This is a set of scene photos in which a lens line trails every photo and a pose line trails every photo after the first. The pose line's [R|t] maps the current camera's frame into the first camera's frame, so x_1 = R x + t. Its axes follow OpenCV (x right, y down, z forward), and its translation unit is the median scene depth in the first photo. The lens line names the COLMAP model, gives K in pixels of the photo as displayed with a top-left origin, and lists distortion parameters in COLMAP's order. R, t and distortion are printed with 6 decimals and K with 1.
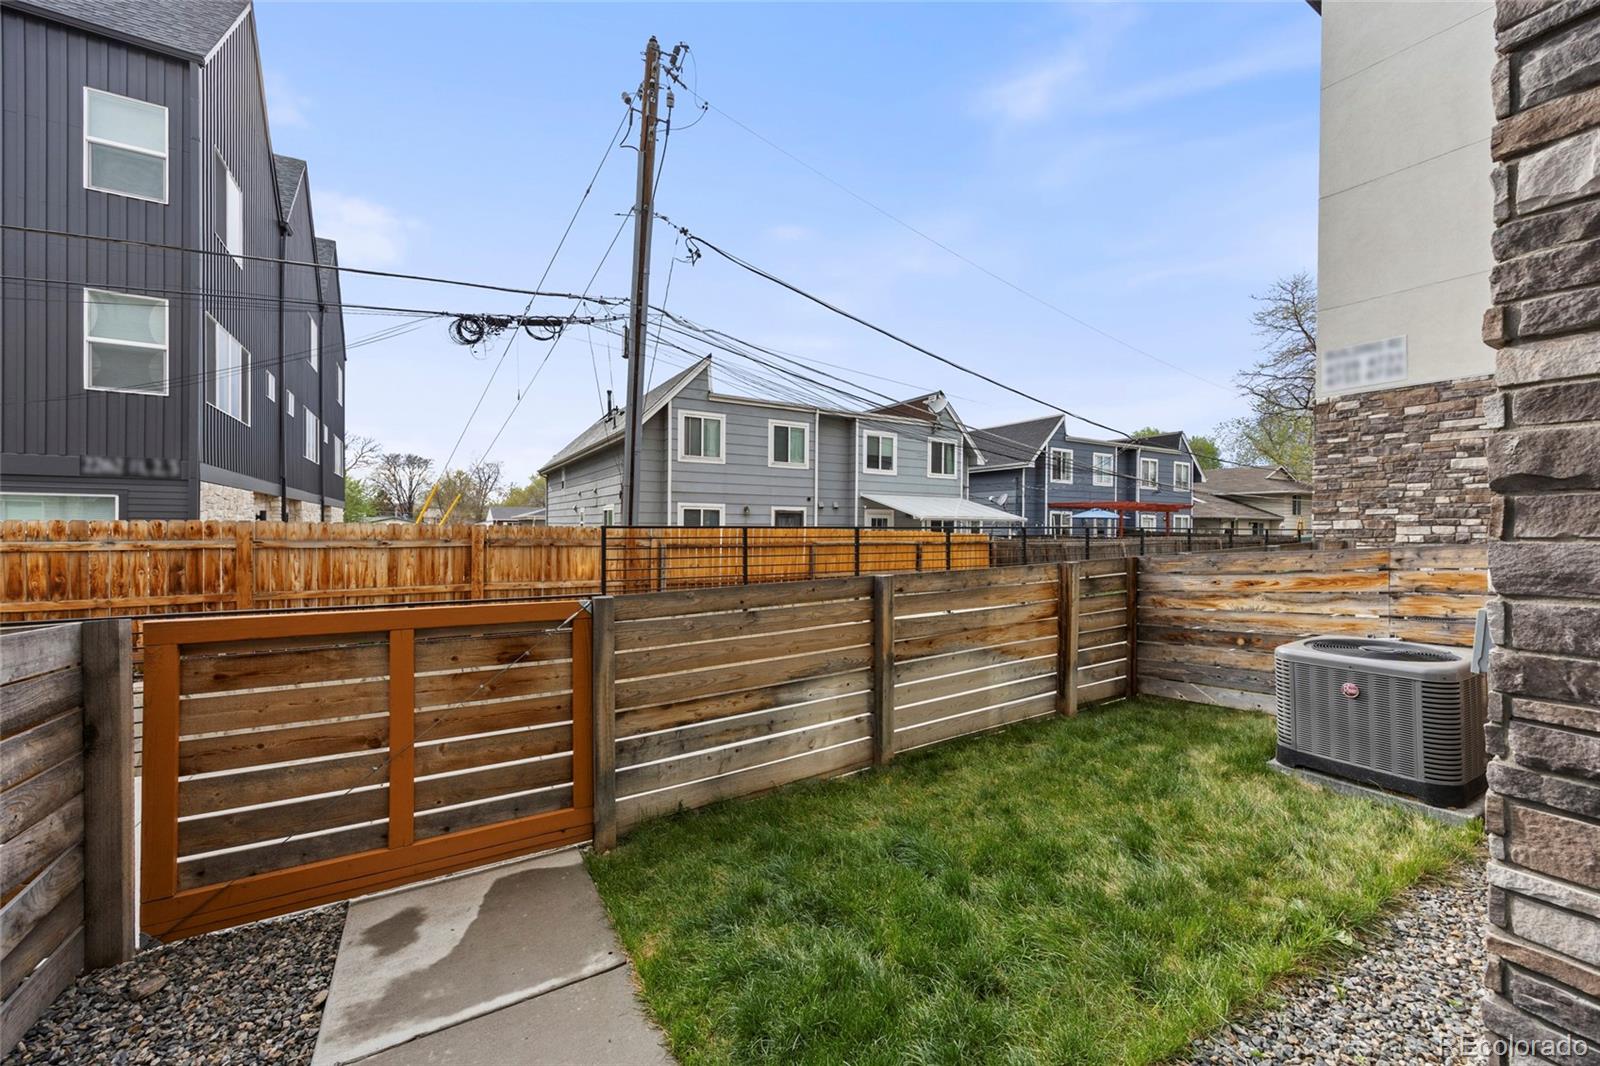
lens RADIAL K [[628.6, 0, 806.2], [0, 628.6, 535.0], [0, 0, 1]] dist [0.005903, 0.000174]
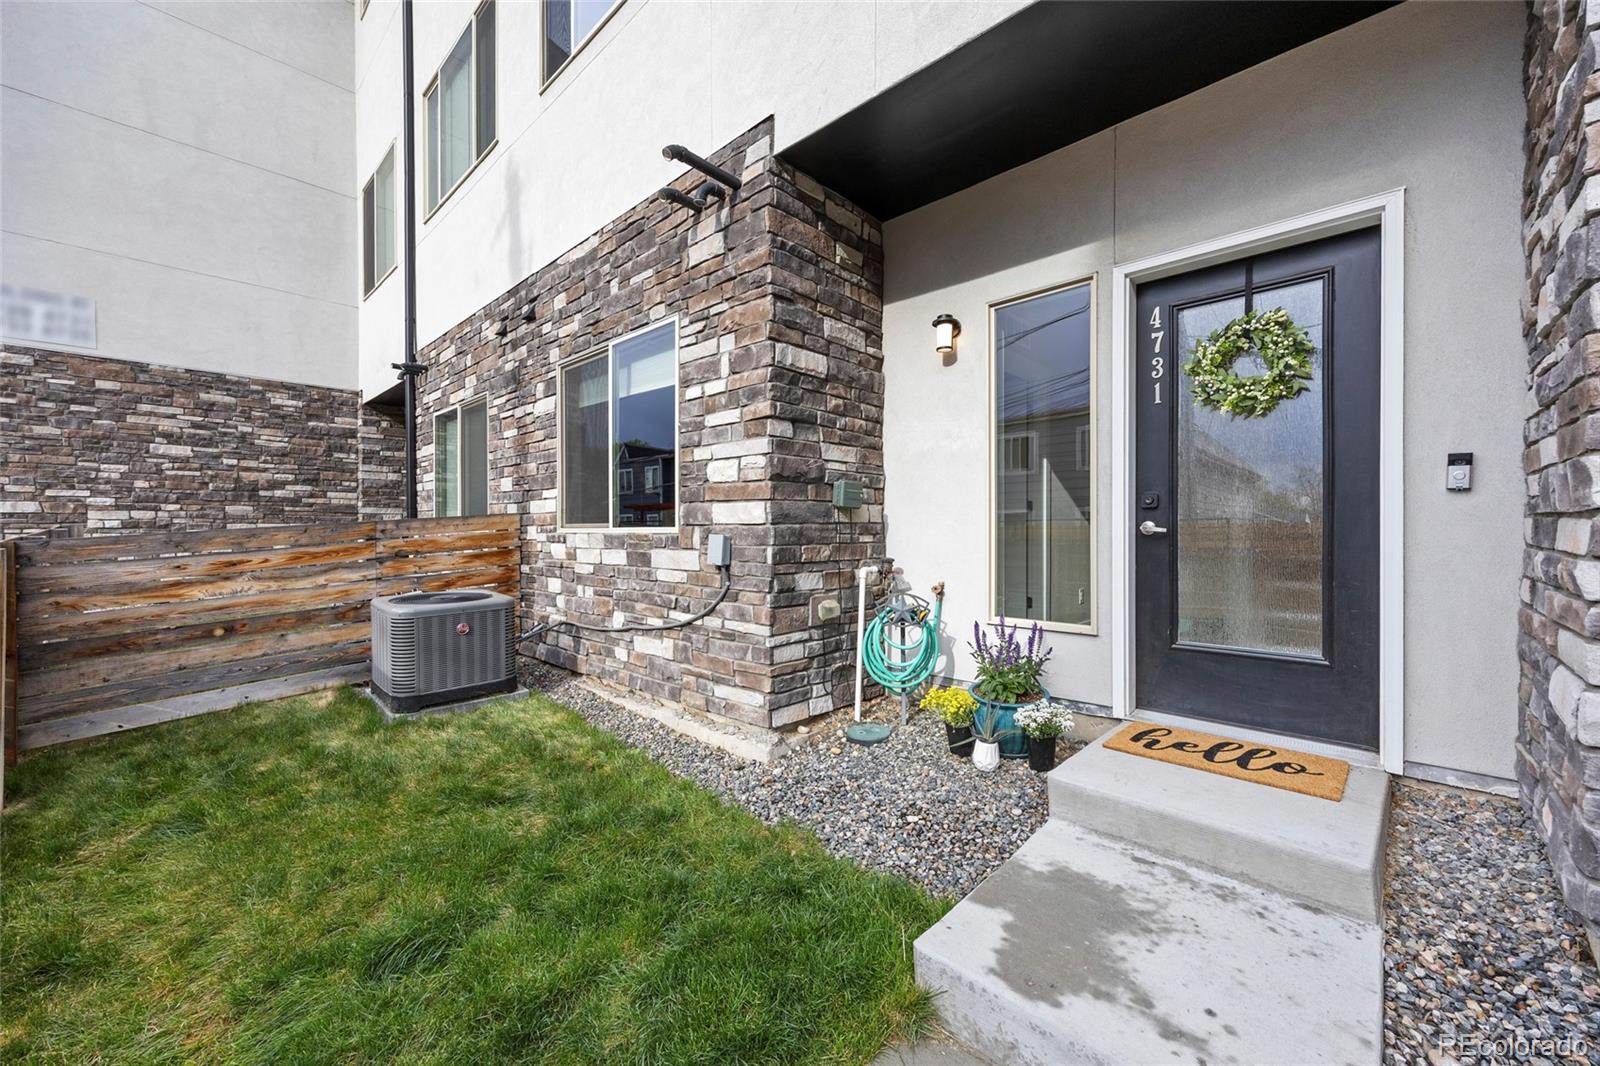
lens RADIAL K [[628.6, 0, 806.2], [0, 628.6, 535.0], [0, 0, 1]] dist [0.005903, 0.000174]
pose [[-0.273352, -0.013292, 0.961822, -0.211233], [0.011314, 0.999791, 0.017032, 0.017716], [-0.961848, 0.015538, -0.273144, 0.269558]]
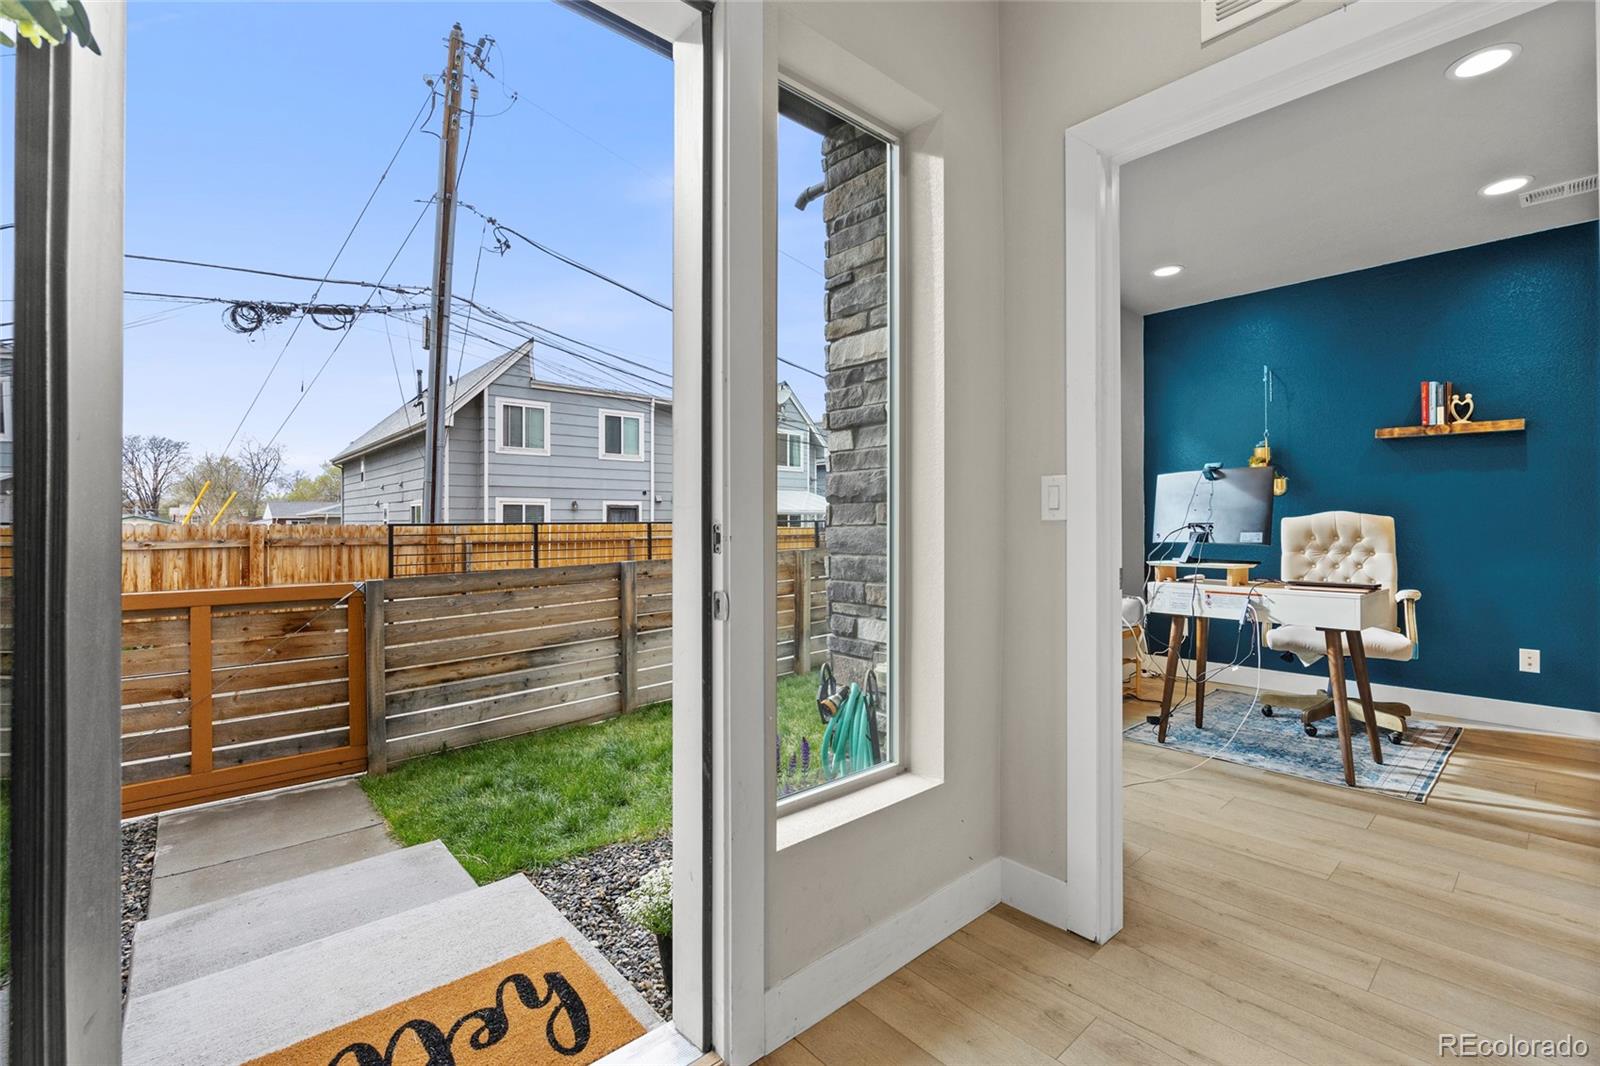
lens RADIAL K [[702.5, 0, 801.7], [0, 702.5, 522.0], [0, 0, 1]] dist [-0.008638, 0.000308]
pose [[0.982520, -0.010806, 0.185844, 0.103877], [0.013053, 0.999856, -0.010875, 0.003157], [-0.185700, 0.013111, 0.982519, -0.216980]]
